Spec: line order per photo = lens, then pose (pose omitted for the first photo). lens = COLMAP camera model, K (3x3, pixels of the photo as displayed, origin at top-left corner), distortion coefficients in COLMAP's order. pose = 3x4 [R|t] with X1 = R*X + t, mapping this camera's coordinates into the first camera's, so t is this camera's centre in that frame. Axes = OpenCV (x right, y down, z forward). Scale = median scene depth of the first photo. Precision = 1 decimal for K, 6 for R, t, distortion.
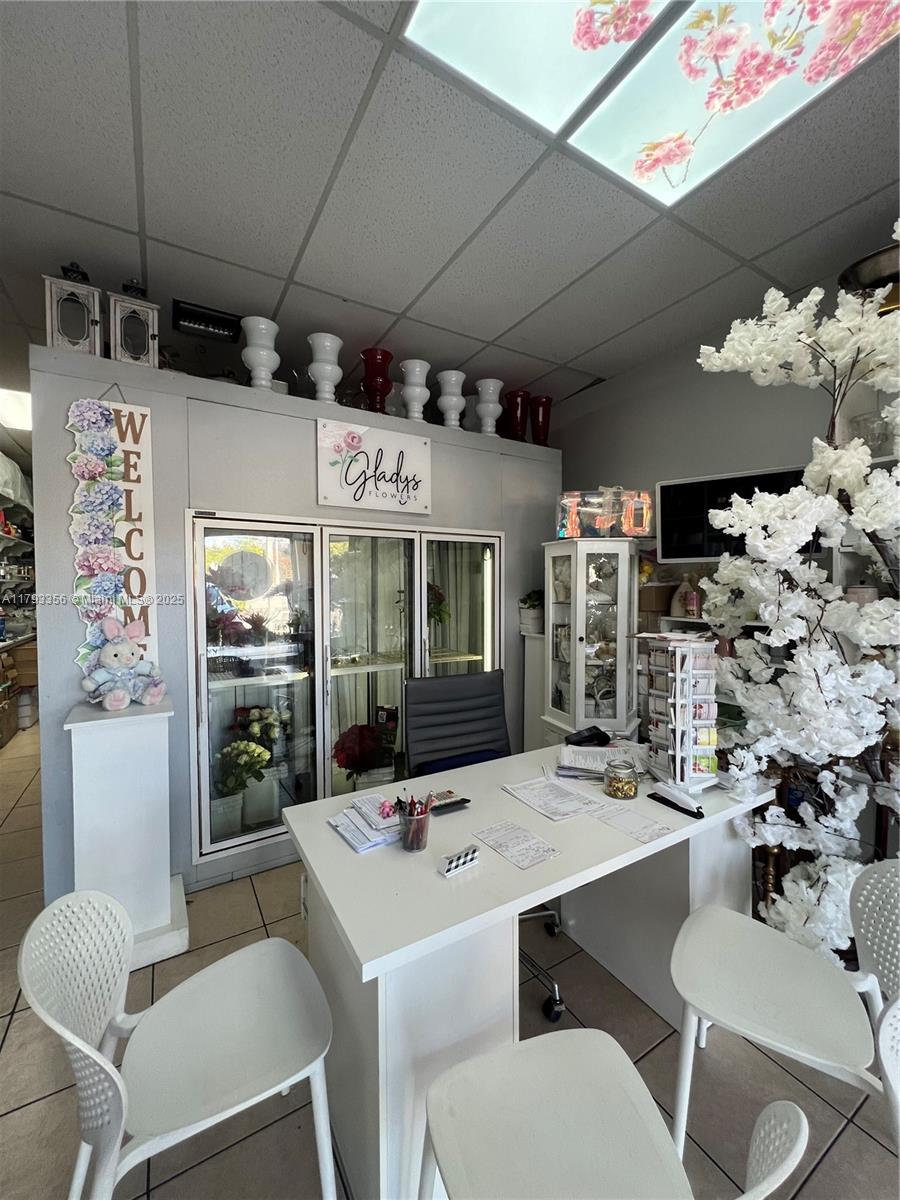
lens RADIAL K [[477.2, 0, 455.1], [0, 477.2, 600.1], [0, 0, 1]] dist [-0.000560, 0.000150]
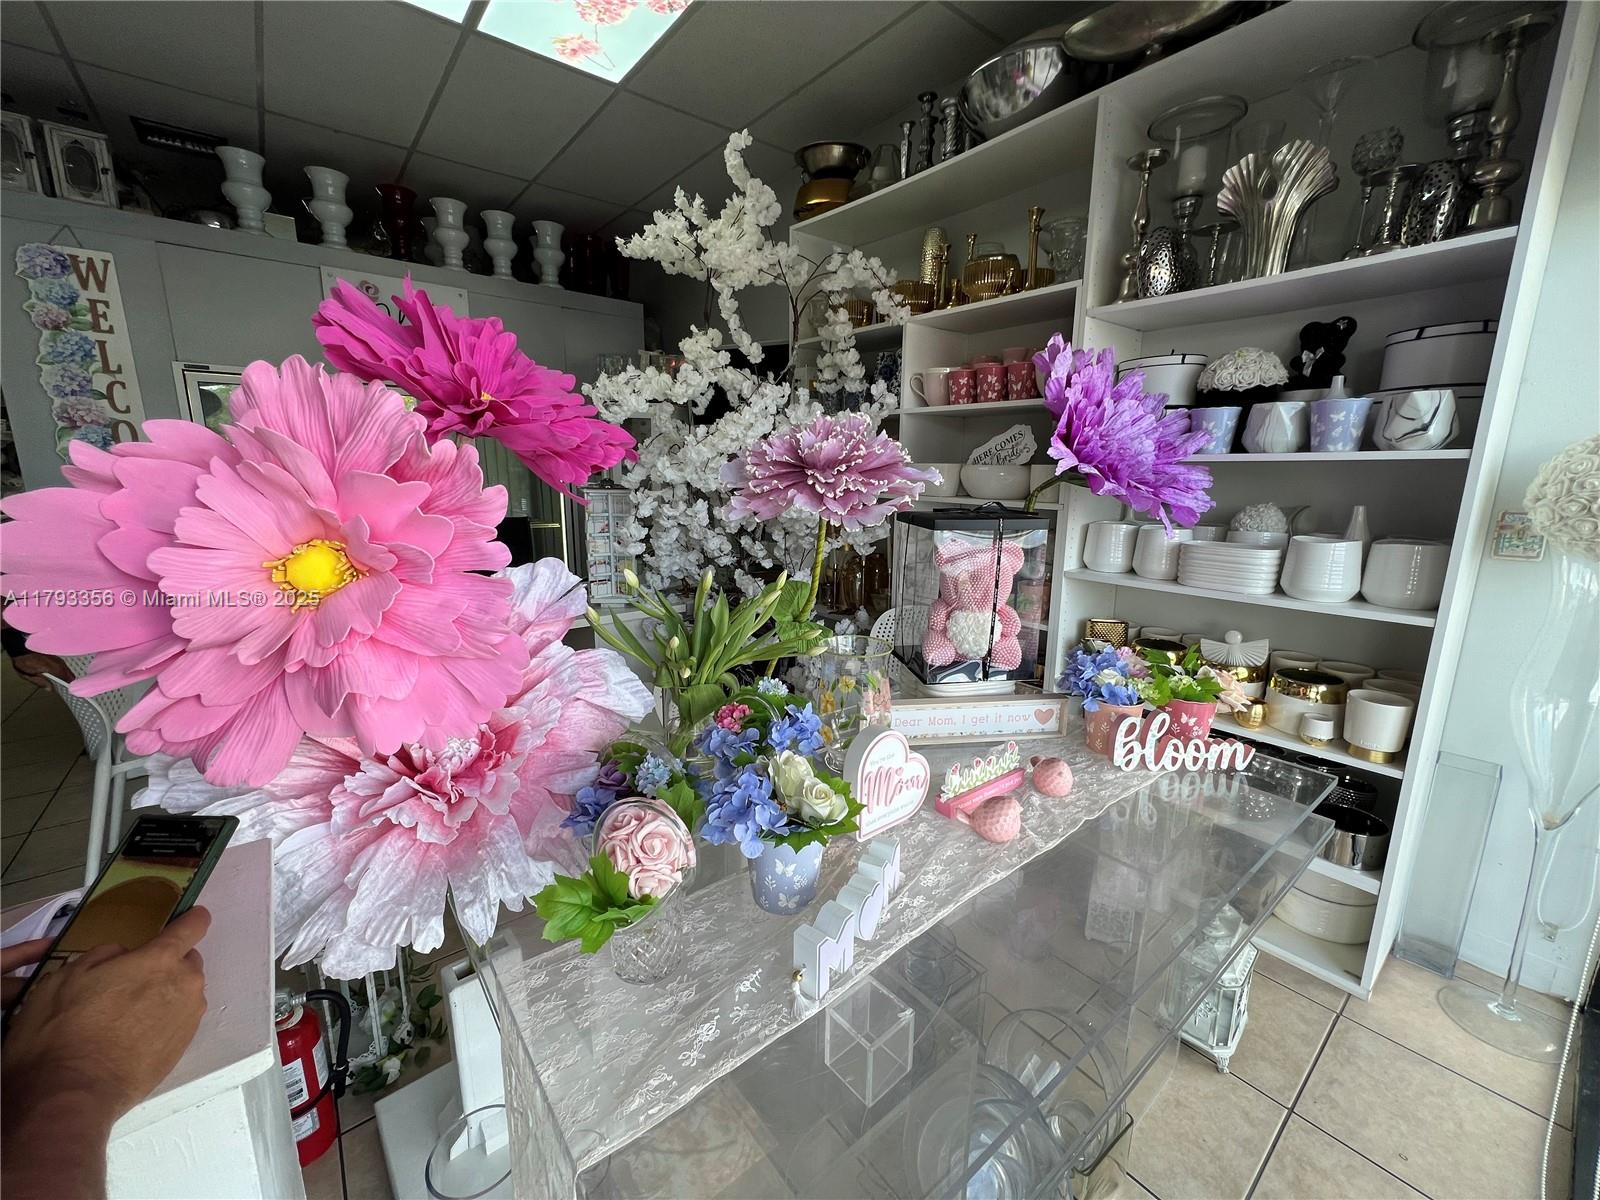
lens RADIAL K [[636.3, 0, 800.0], [0, 636.3, 600.0], [0, 0, 1]] dist [-0.000560, 0.000150]
pose [[0.991585, -0.013314, 0.128771, 0.587835], [-0.009146, 0.985007, 0.172271, 0.062333], [-0.129134, -0.172000, 0.976596, -0.585673]]
